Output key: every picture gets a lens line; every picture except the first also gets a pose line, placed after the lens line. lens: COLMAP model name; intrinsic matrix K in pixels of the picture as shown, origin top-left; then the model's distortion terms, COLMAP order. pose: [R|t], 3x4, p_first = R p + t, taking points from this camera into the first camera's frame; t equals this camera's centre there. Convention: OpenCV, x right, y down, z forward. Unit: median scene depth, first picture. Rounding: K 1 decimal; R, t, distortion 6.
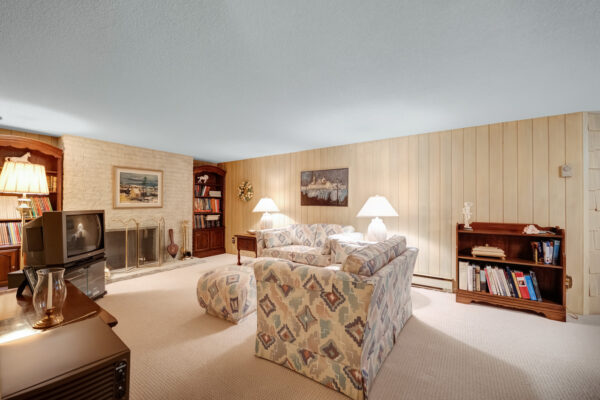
lens RADIAL K [[248.2, 0, 300.0], [0, 248.2, 200.0], [0, 0, 1]] dist [-0.000572, -0.000168]
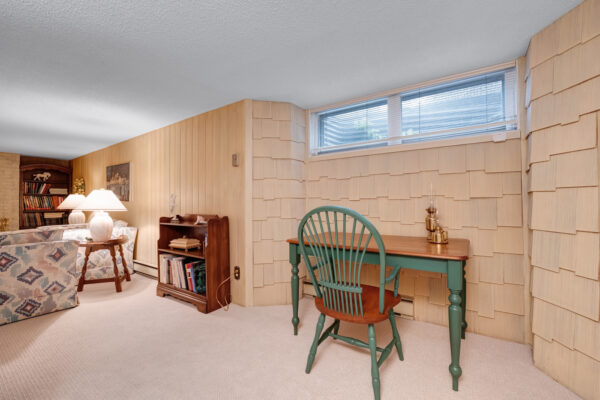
lens RADIAL K [[258.1, 0, 299.5], [0, 258.1, 202.4], [0, 0, 1]] dist [-0.001414, -0.000354]
pose [[0.999781, -0.012948, -0.016450, 0.803672], [0.013170, 0.999823, 0.013464, 0.022830], [0.016273, -0.013678, 0.999774, -0.011709]]
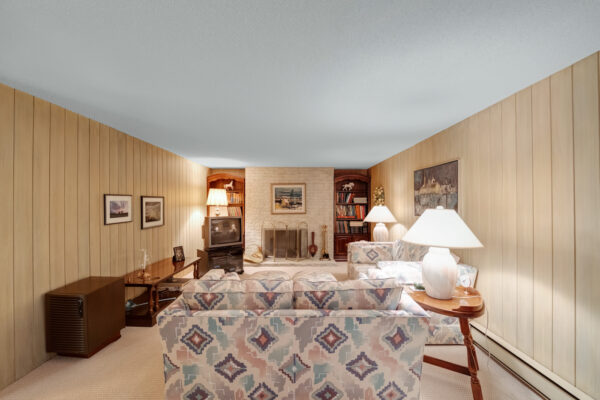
lens RADIAL K [[248.2, 0, 300.0], [0, 248.2, 200.0], [0, 0, 1]] dist [-0.000572, -0.000168]
pose [[0.574067, -0.016822, -0.818635, 0.433998], [0.014661, 0.999840, -0.010265, -0.024534], [0.818677, -0.006109, 0.574222, 0.284806]]
